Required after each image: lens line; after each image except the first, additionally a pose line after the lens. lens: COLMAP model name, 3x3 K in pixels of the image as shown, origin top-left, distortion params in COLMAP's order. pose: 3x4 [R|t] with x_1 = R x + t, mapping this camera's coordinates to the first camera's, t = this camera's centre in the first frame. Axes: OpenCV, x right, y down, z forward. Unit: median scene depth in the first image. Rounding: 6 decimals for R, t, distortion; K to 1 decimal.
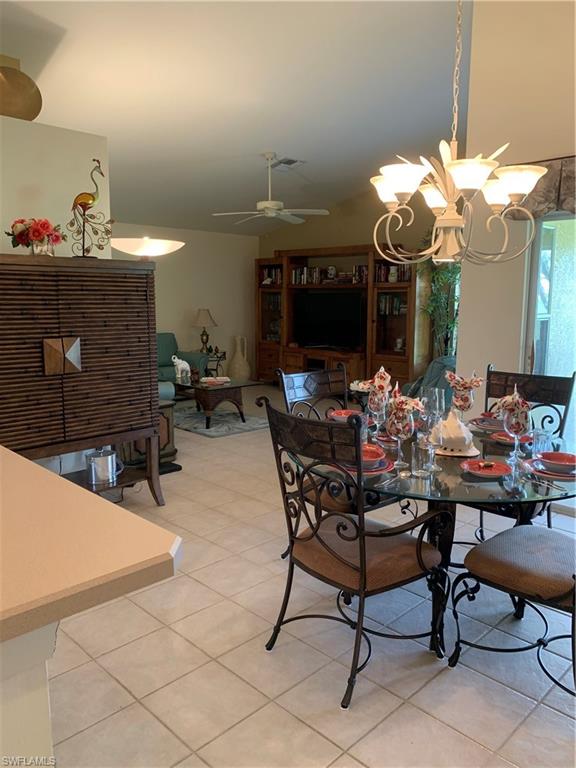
lens RADIAL K [[586.0, 0, 287.1], [0, 586.0, 384.1], [0, 0, 1]] dist [0.009070, -0.017845]
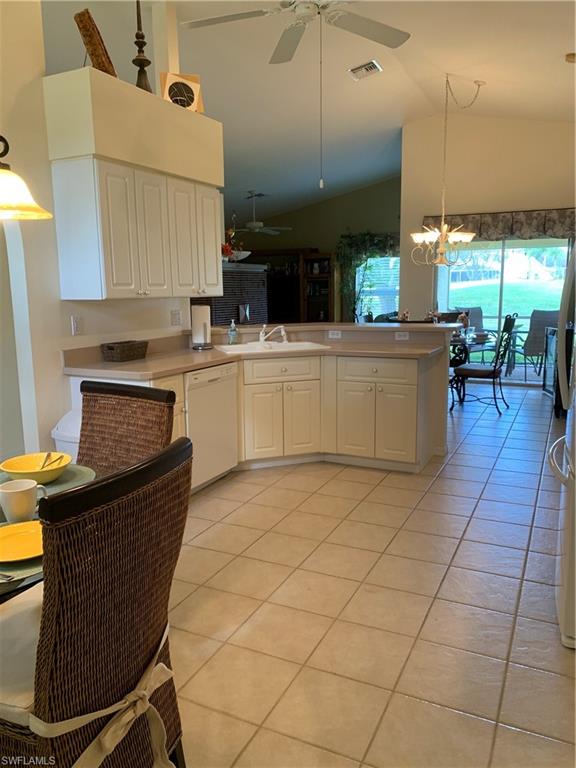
lens RADIAL K [[586.0, 0, 289.6], [0, 586.0, 385.7], [0, 0, 1]] dist [0.009070, -0.017845]
pose [[0.943091, -0.075333, 0.323888, -0.473381], [0.070091, 0.997152, 0.027838, 0.079471], [-0.325063, -0.003552, 0.945686, -0.483855]]
